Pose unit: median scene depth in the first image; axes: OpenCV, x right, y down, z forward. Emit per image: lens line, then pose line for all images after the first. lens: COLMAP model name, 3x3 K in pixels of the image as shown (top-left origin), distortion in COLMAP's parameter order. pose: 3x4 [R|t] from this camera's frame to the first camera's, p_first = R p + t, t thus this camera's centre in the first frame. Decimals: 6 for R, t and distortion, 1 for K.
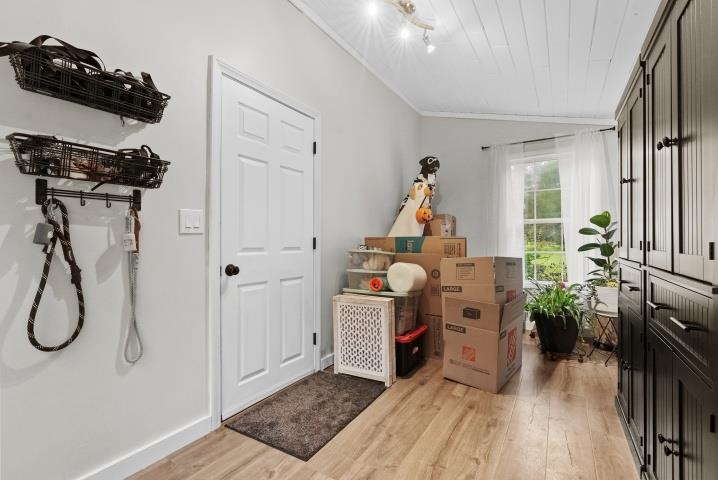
lens RADIAL K [[329.2, 0, 357.2], [0, 329.2, 237.7], [0, 0, 1]] dist [-0.000185, -0.000040]
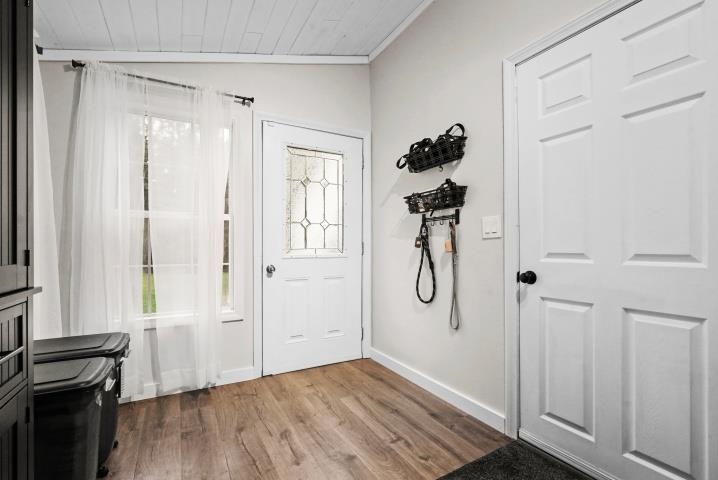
lens RADIAL K [[333.2, 0, 359.1], [0, 333.2, 249.2], [0, 0, 1]] dist [-0.000262, 0.000020]
pose [[-0.483664, 0.003050, -0.875248, 0.764587], [0.011391, 0.999931, -0.002810, 0.024786], [0.875179, -0.011329, -0.483666, 1.282607]]
